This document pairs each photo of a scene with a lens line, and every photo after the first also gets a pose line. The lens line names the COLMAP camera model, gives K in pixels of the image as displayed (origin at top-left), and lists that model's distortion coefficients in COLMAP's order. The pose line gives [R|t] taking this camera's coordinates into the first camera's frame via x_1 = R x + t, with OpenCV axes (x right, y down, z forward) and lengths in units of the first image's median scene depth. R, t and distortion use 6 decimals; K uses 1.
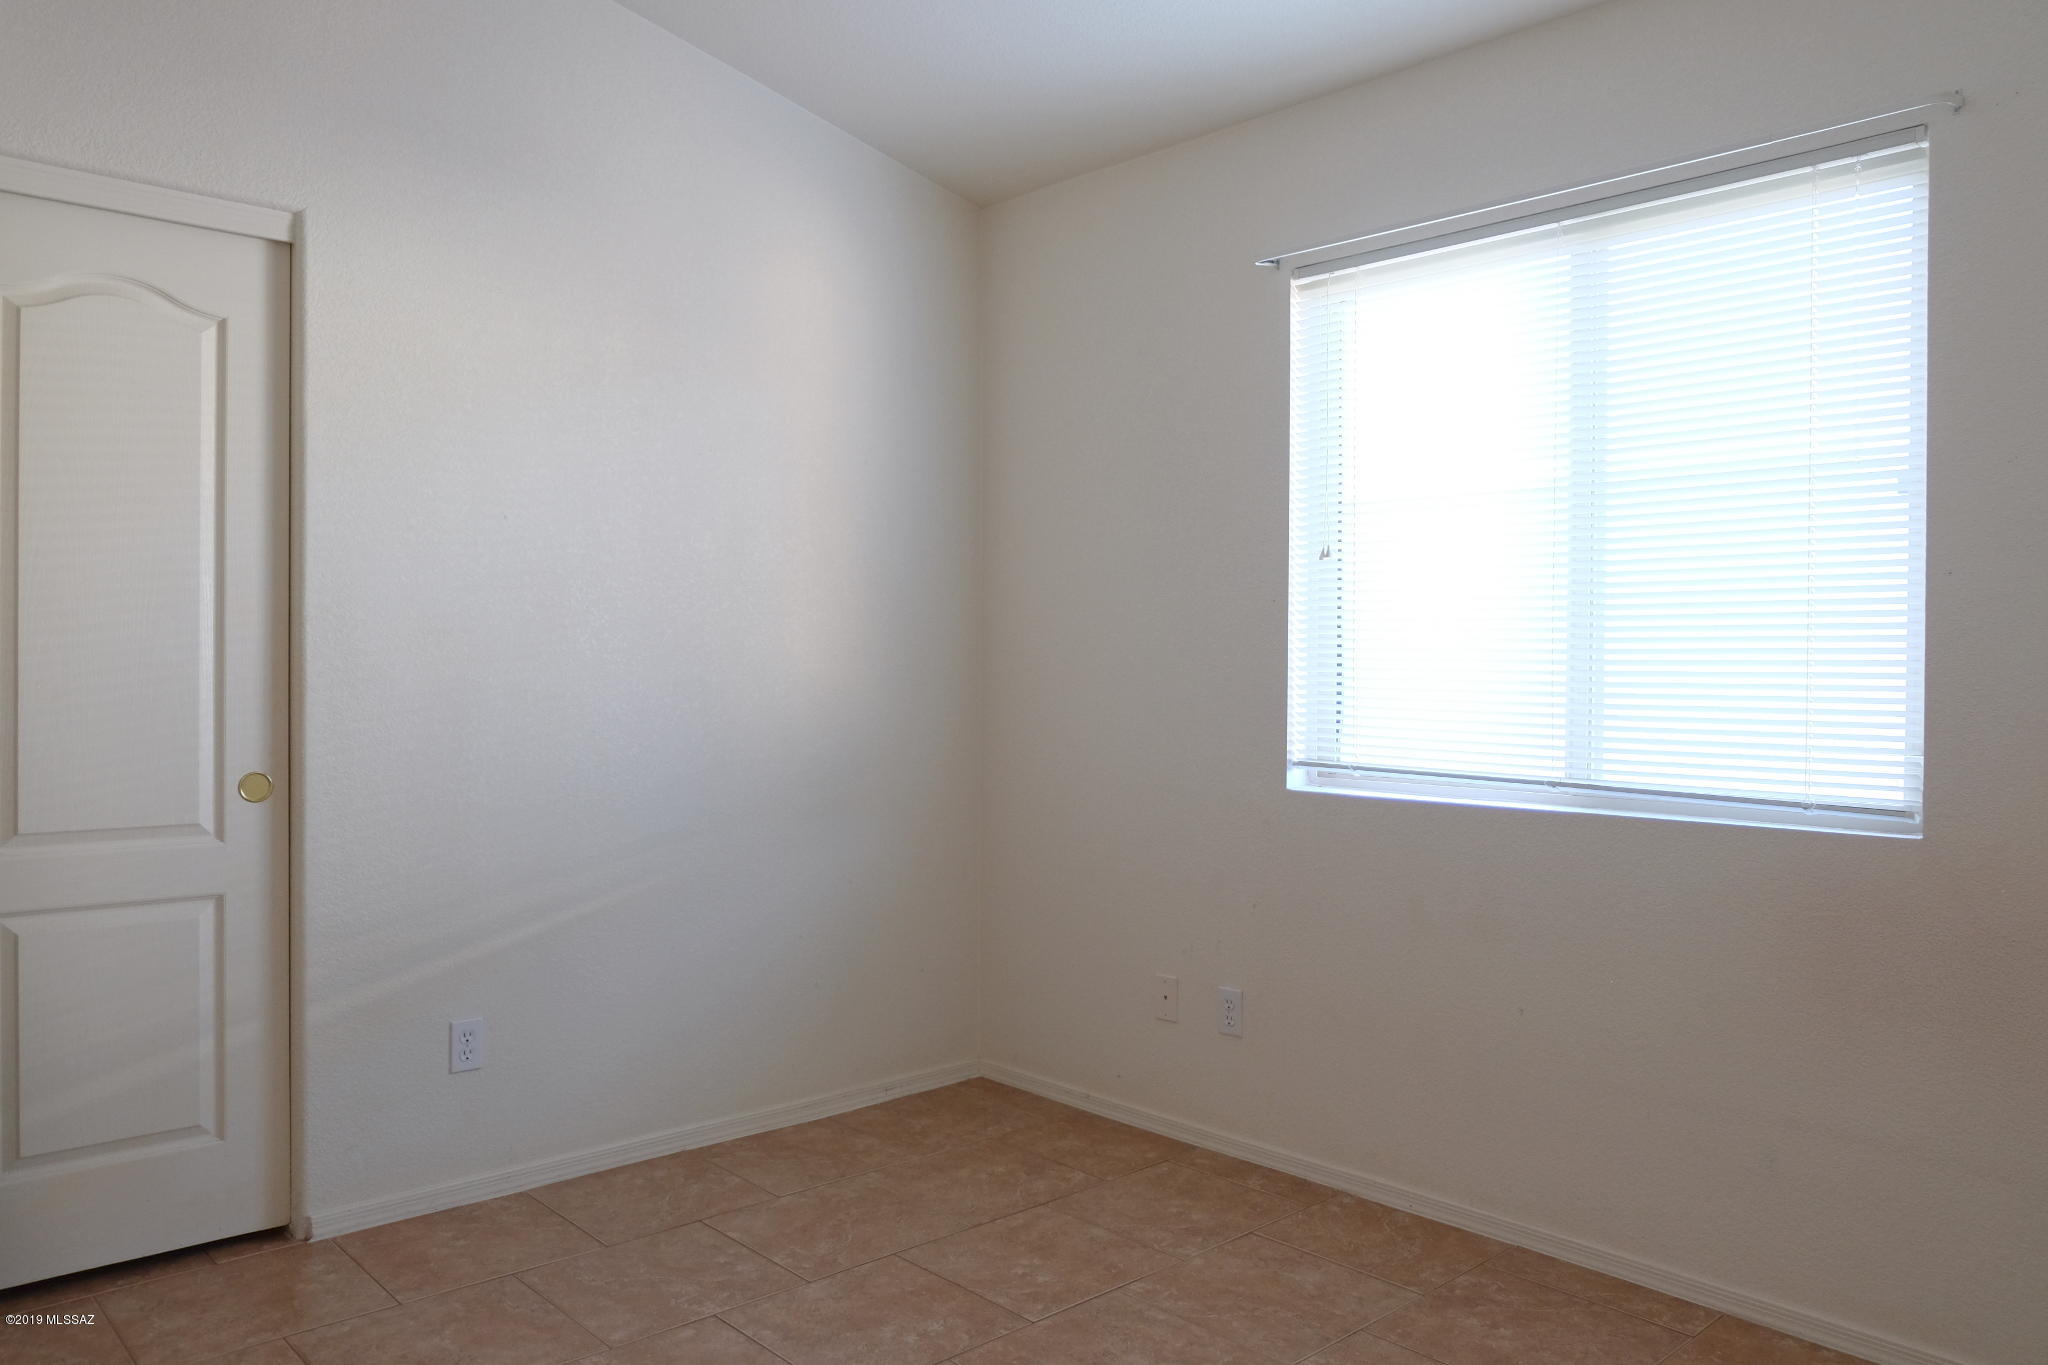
lens RADIAL K [[1462.3, 0, 1016.4], [0, 1462.3, 672.4], [0, 0, 1]] dist [-0.056217, 0.055024]
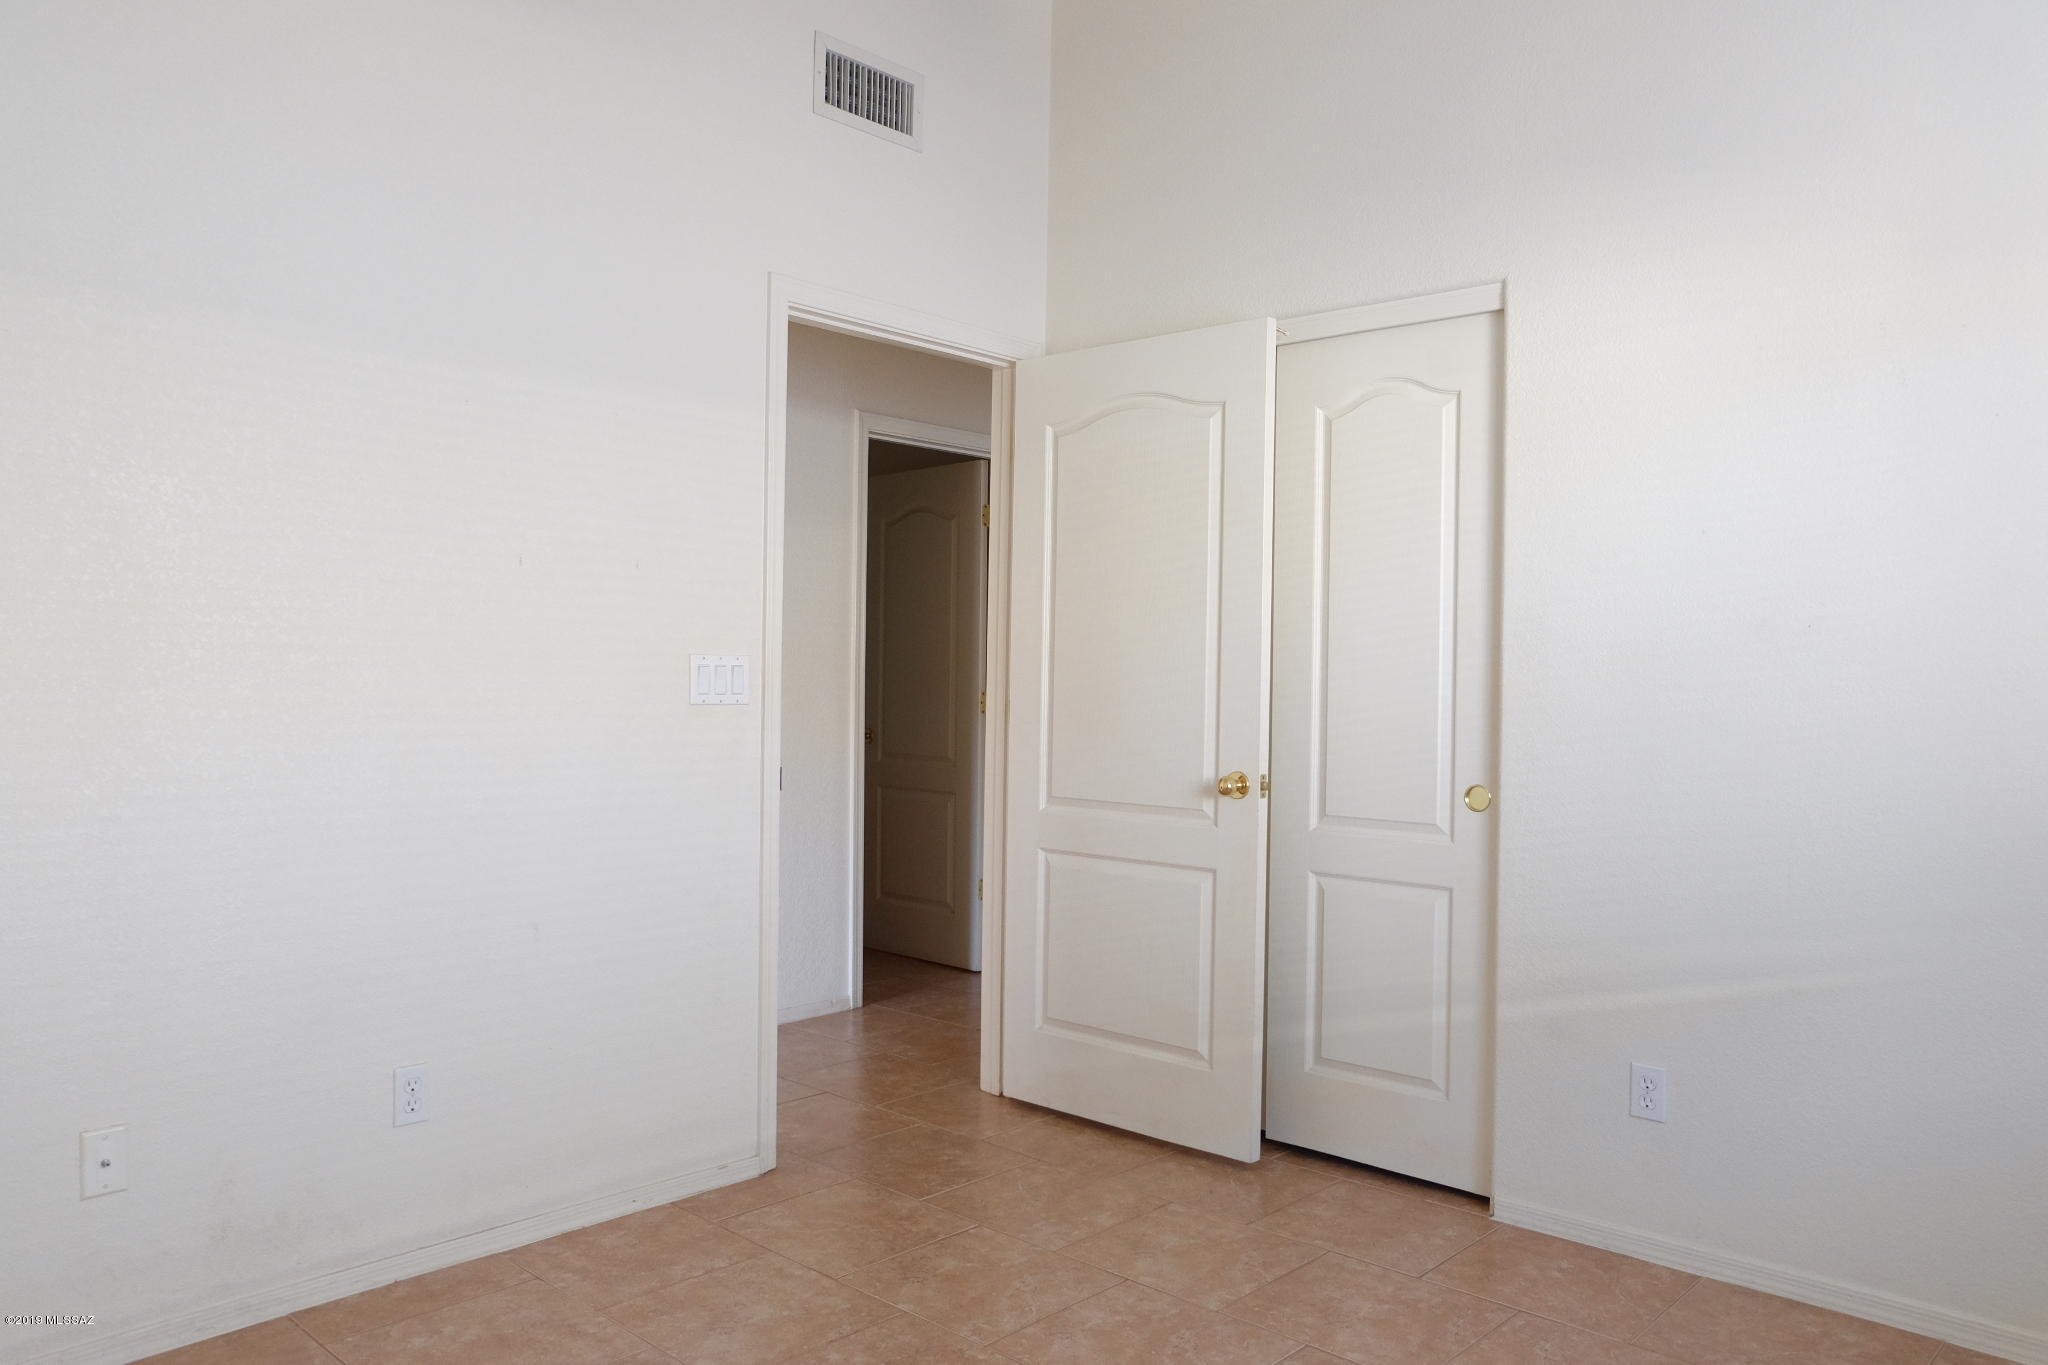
lens RADIAL K [[1462.3, 0, 1022.6], [0, 1462.3, 683.9], [0, 0, 1]] dist [-0.056217, 0.055024]
pose [[0.106521, 0.004204, -0.994302, 0.487961], [-0.024451, 0.999700, 0.001608, -0.002904], [0.994010, 0.024141, 0.106592, 0.452110]]
